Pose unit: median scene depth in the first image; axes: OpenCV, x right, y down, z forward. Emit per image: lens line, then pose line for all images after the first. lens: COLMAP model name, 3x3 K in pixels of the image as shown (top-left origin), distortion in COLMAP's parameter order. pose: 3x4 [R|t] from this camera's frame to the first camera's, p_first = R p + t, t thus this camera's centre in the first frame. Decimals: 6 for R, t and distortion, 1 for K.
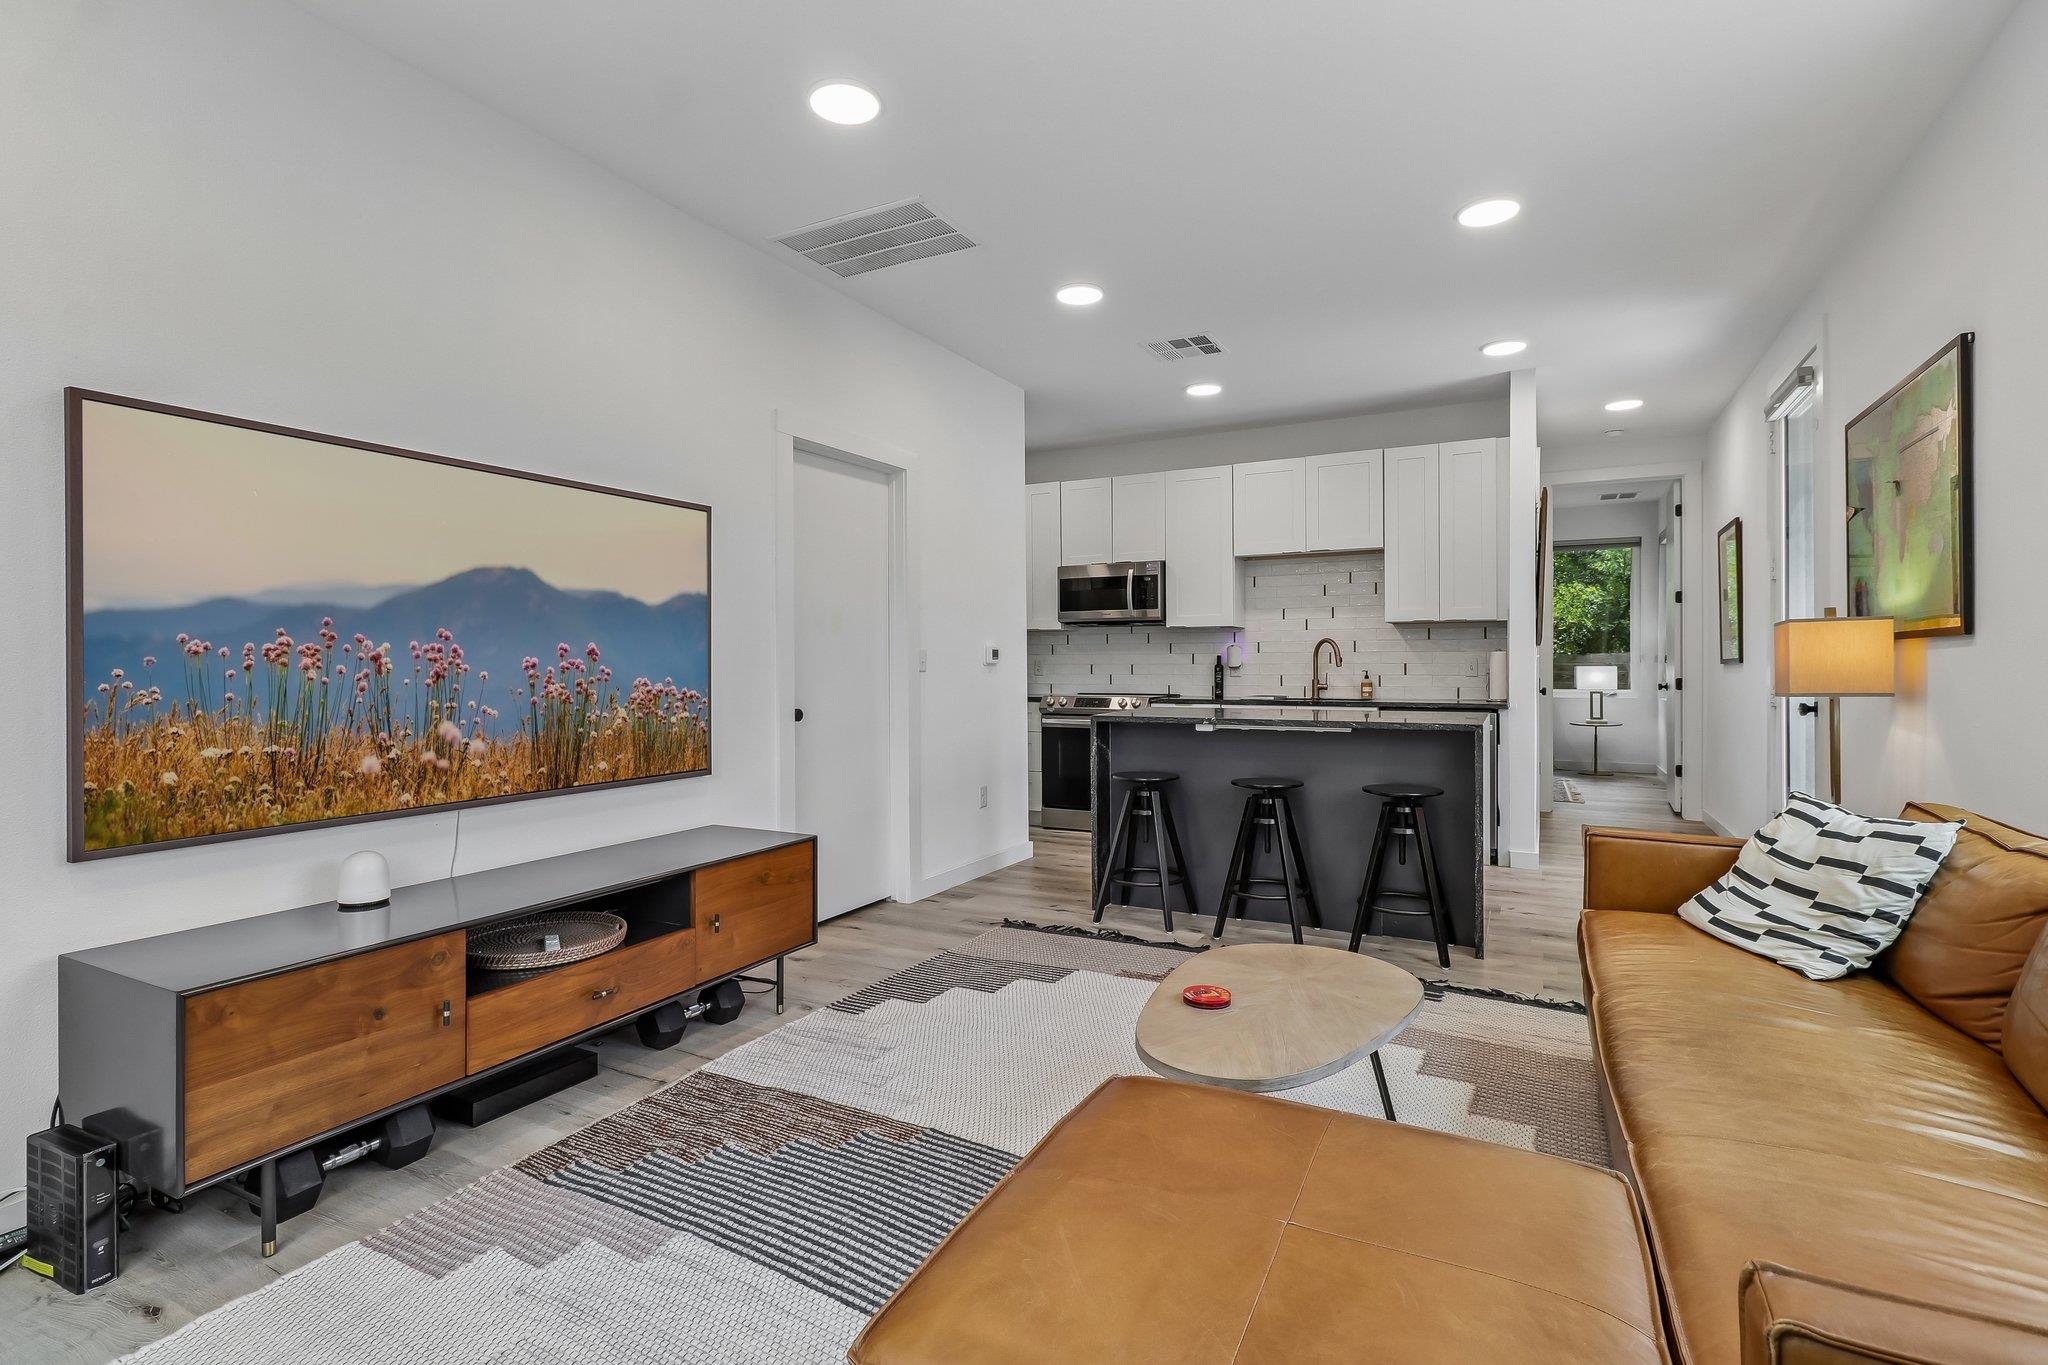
lens RADIAL K [[939.7, 0, 1074.7], [0, 939.7, 663.1], [0, 0, 1]] dist [0.000978, -0.003996]
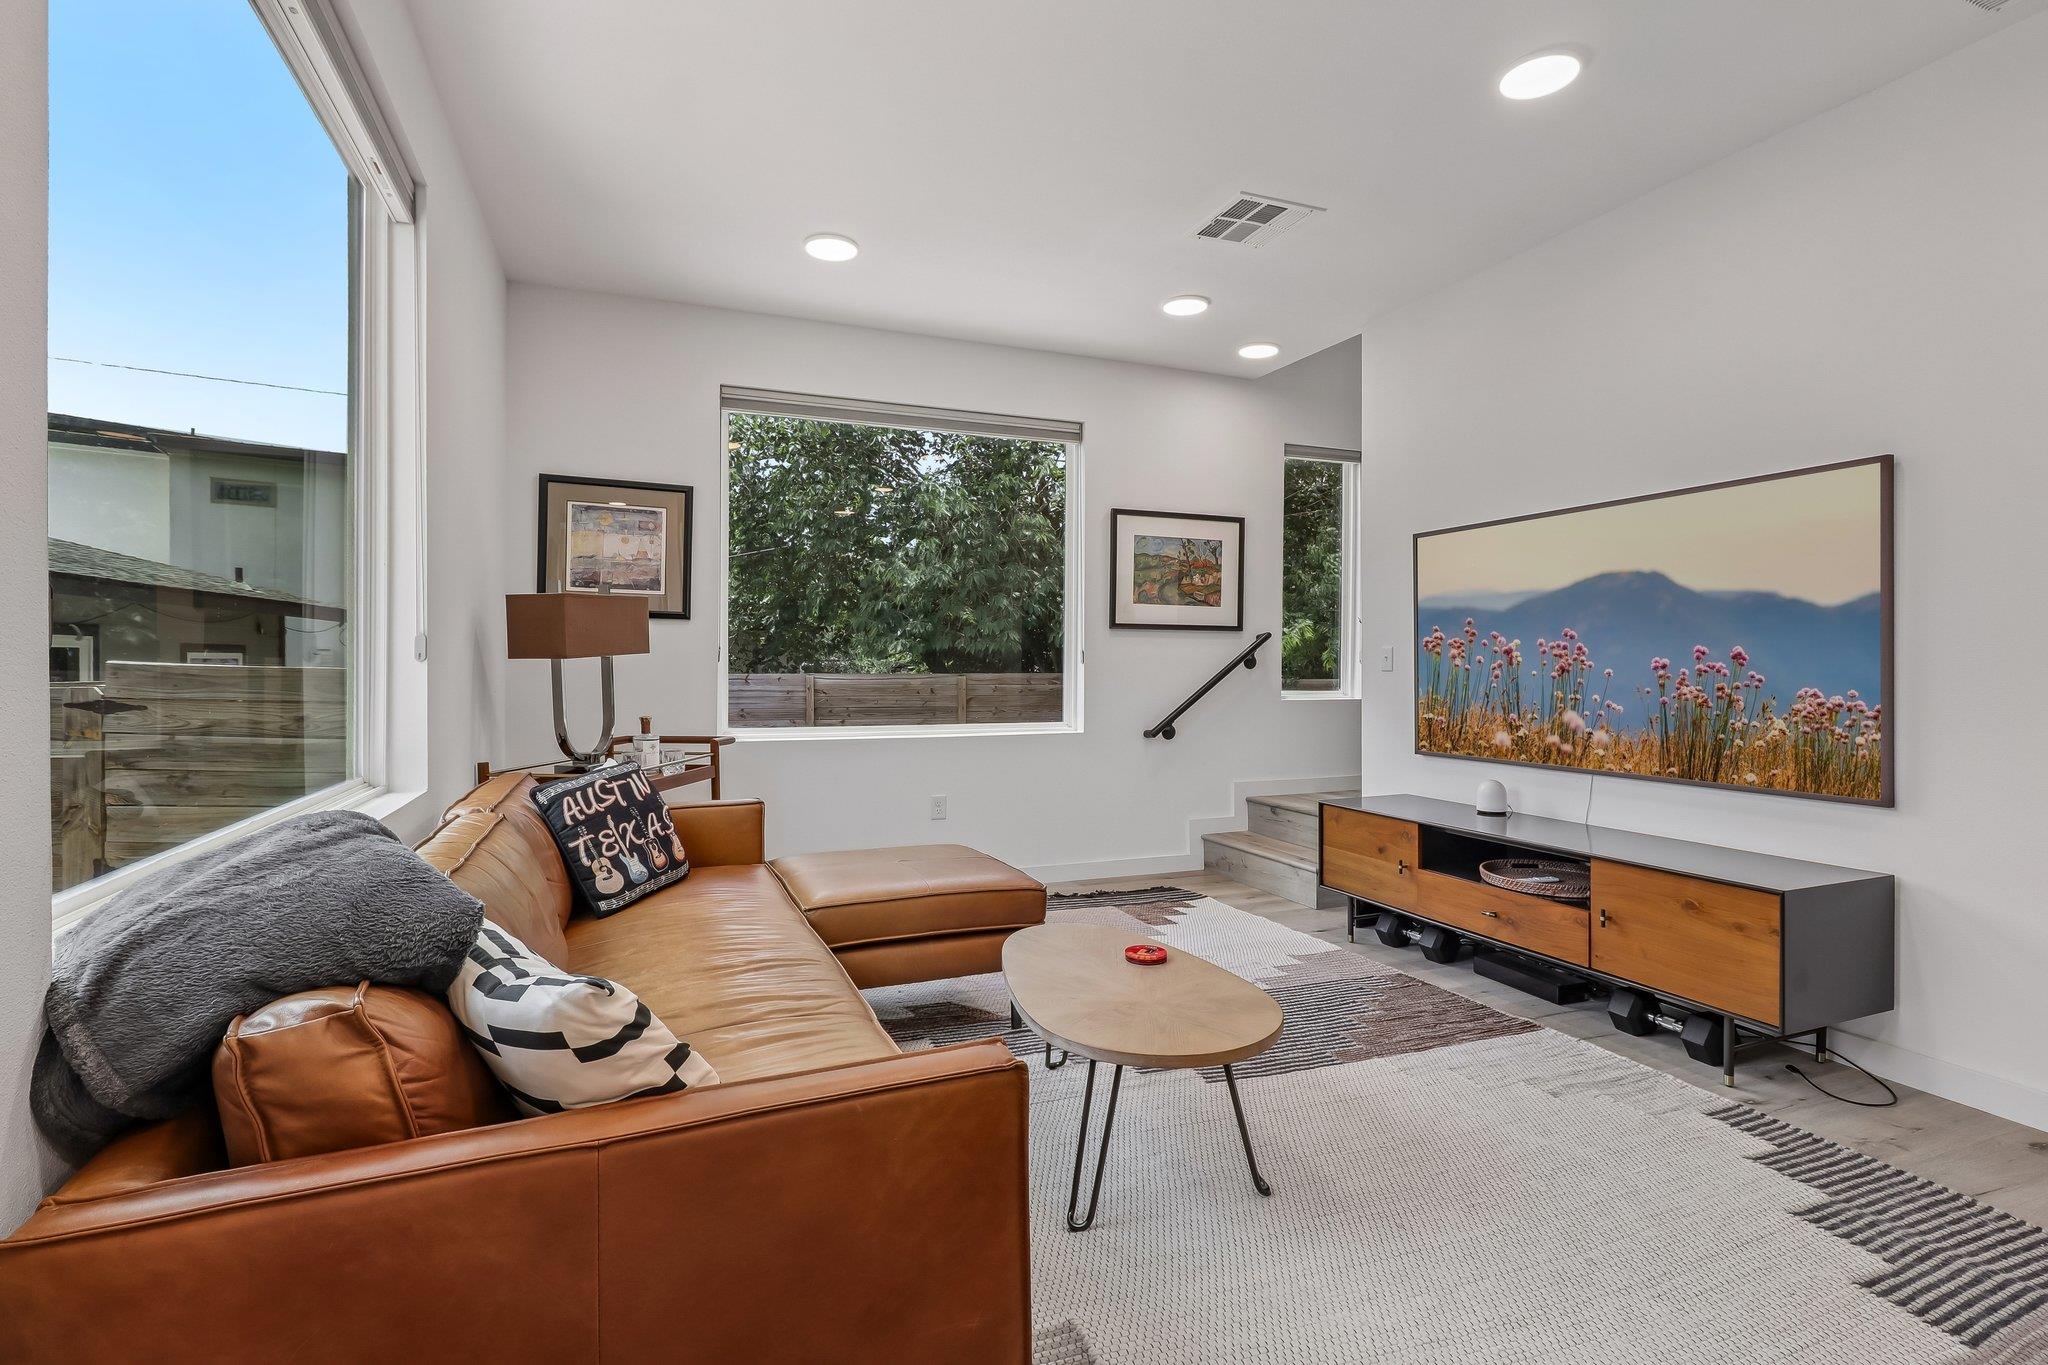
lens RADIAL K [[939.7, 0, 993.0], [0, 939.7, 671.1], [0, 0, 1]] dist [0.000978, -0.003996]
pose [[-0.692292, 0.003160, -0.721610, 0.672384], [-0.000143, 0.999990, 0.004516, -0.001733], [0.721617, 0.003230, -0.692285, 1.000436]]
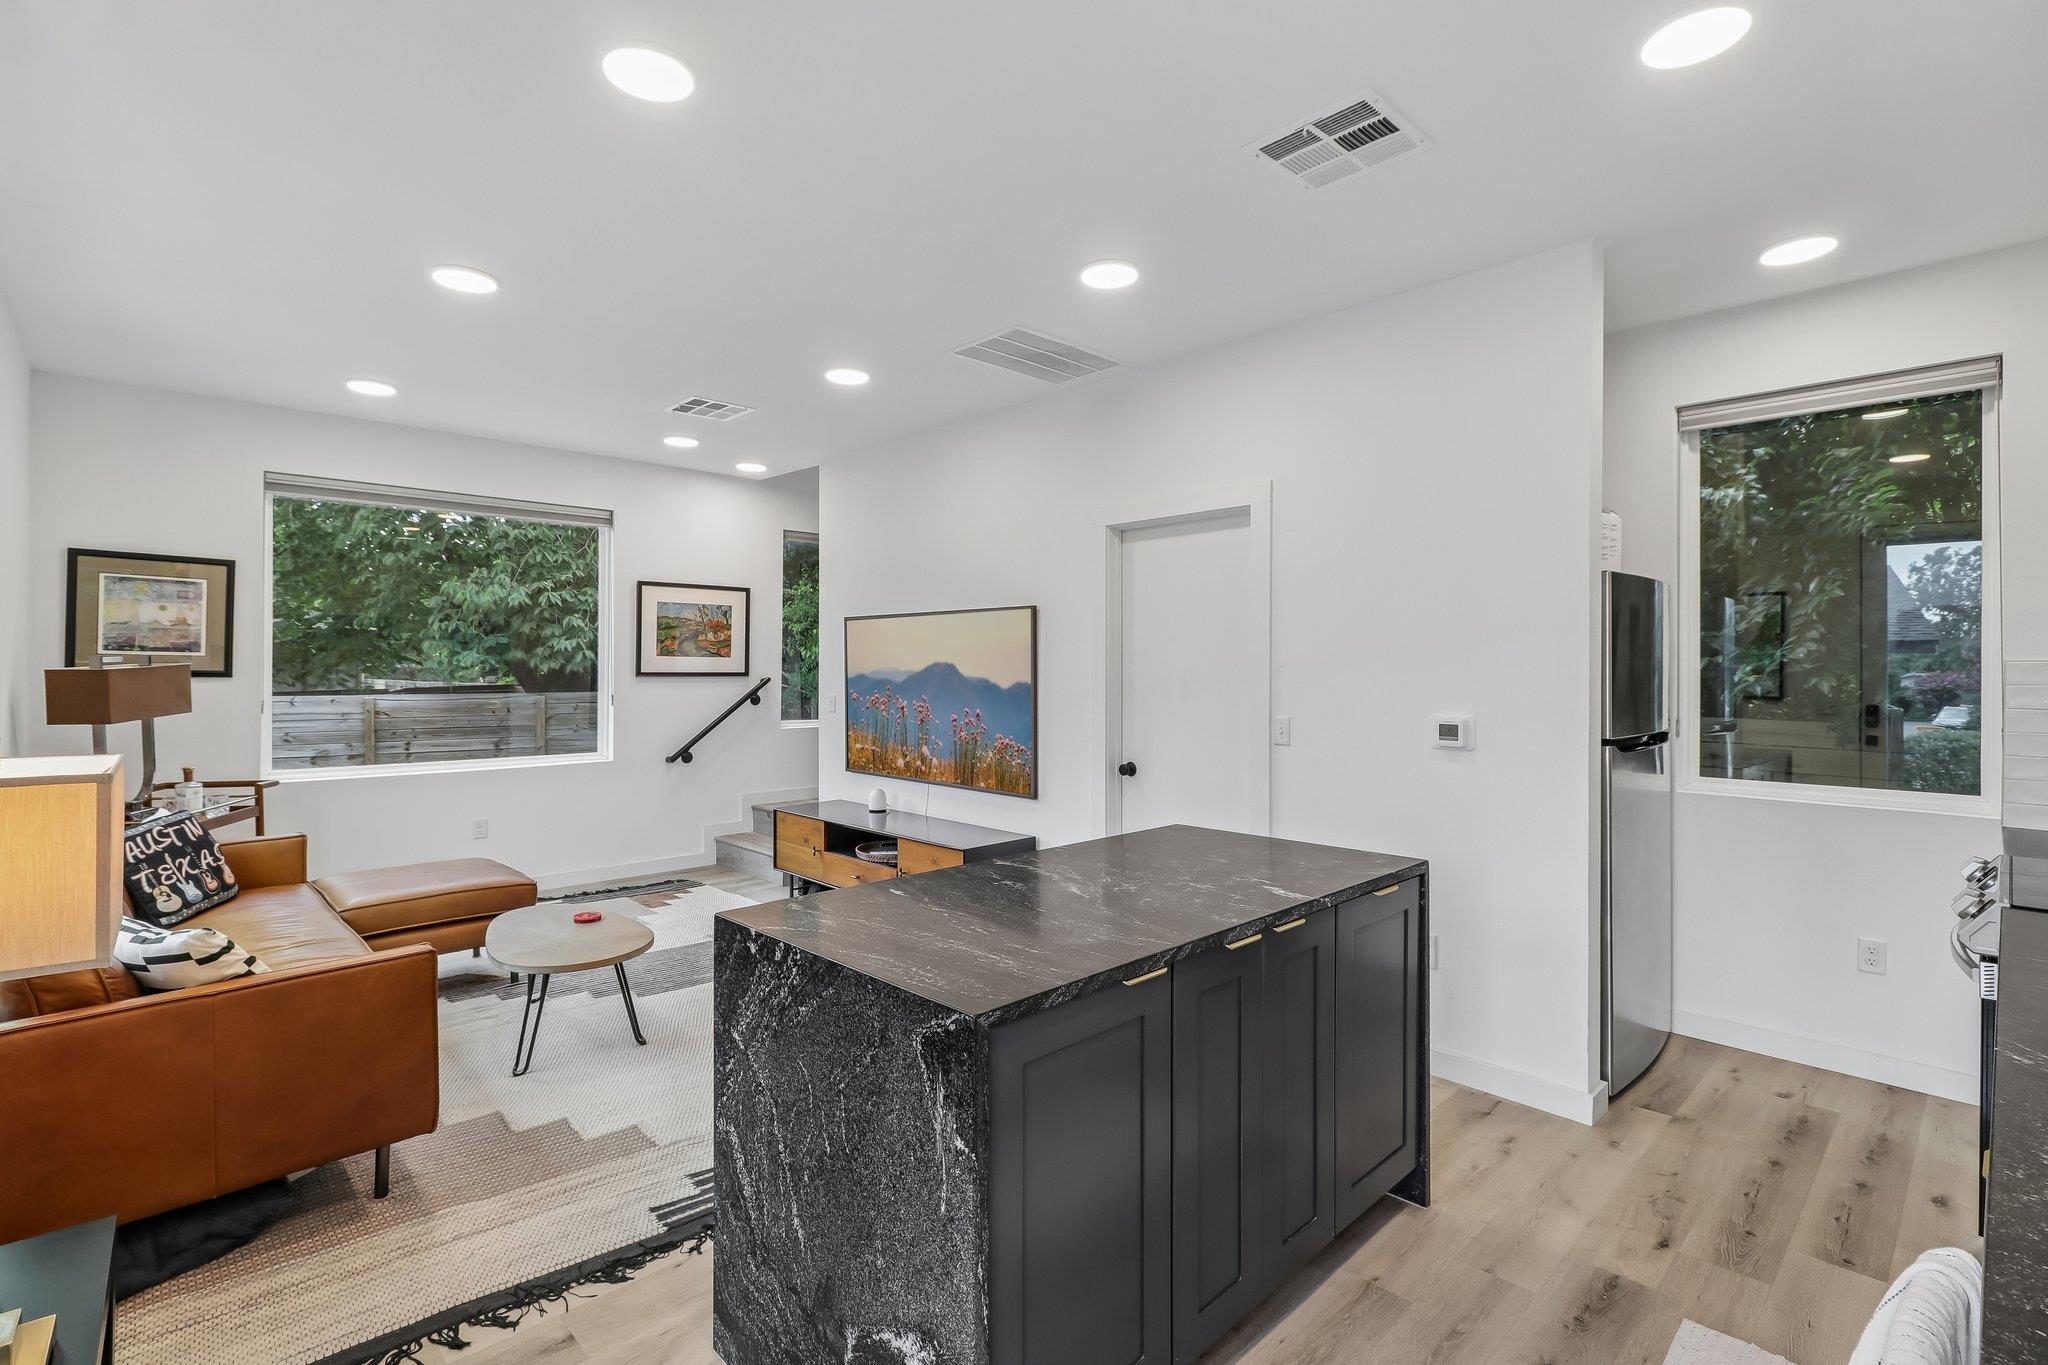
lens RADIAL K [[939.7, 0, 963.1], [0, 939.7, 674.7], [0, 0, 1]] dist [0.000978, -0.003996]
pose [[-0.391826, 0.007719, -0.920007, 0.936009], [-0.000821, 0.999961, 0.008739, -0.085003], [0.920039, 0.004179, -0.391805, 1.440762]]
